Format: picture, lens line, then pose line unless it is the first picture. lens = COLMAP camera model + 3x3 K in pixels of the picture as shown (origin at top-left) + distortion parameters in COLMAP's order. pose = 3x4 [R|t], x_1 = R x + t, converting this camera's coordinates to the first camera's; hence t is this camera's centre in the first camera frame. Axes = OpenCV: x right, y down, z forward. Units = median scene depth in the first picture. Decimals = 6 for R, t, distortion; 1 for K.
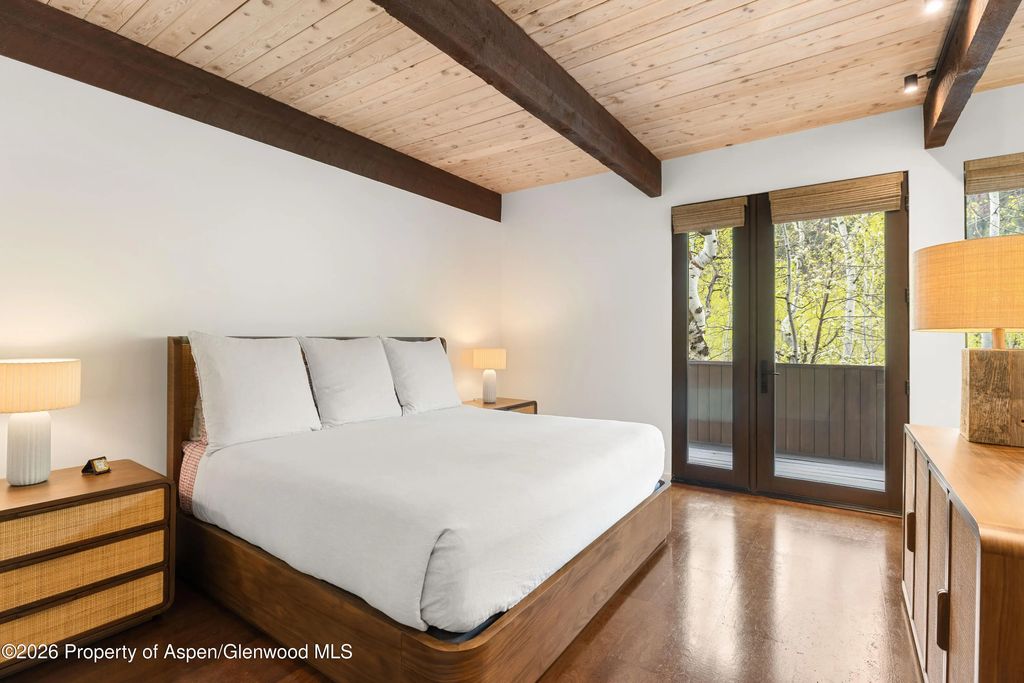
lens RADIAL K [[491.6, 0, 514.6], [0, 491.6, 338.0], [0, 0, 1]] dist [-0.003601, 0.000112]
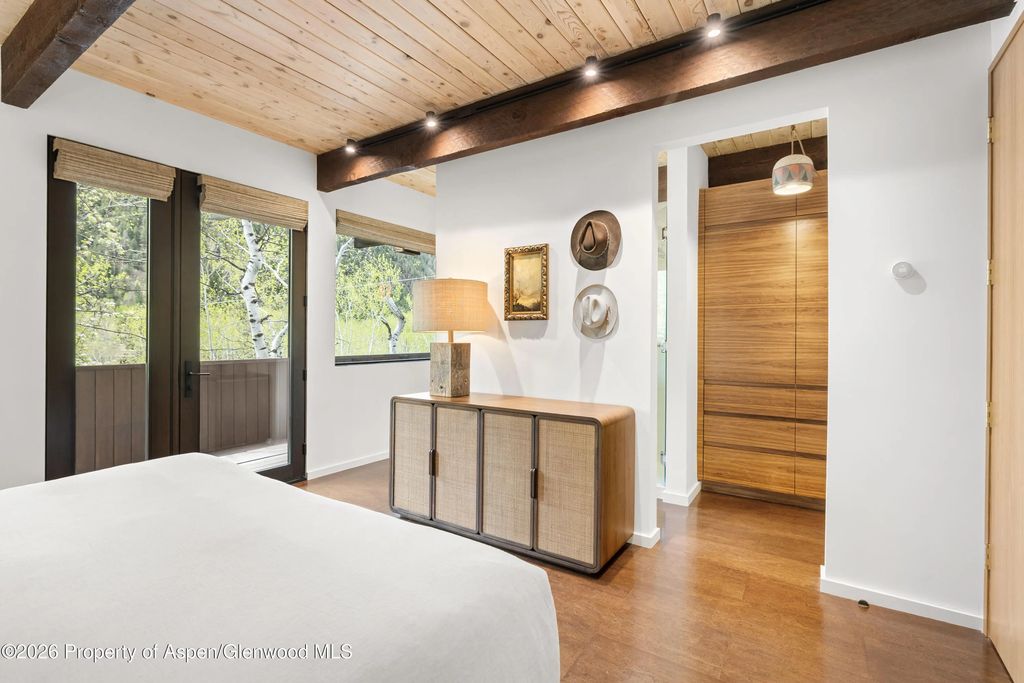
lens RADIAL K [[454.8, 0, 518.6], [0, 454.8, 338.6], [0, 0, 1]] dist [-0.001336, -0.000733]
pose [[-0.035140, -0.016834, 0.999241, -0.357847], [-0.007328, 0.999836, 0.016587, -0.011387], [-0.999356, -0.006740, -0.035257, 0.451193]]
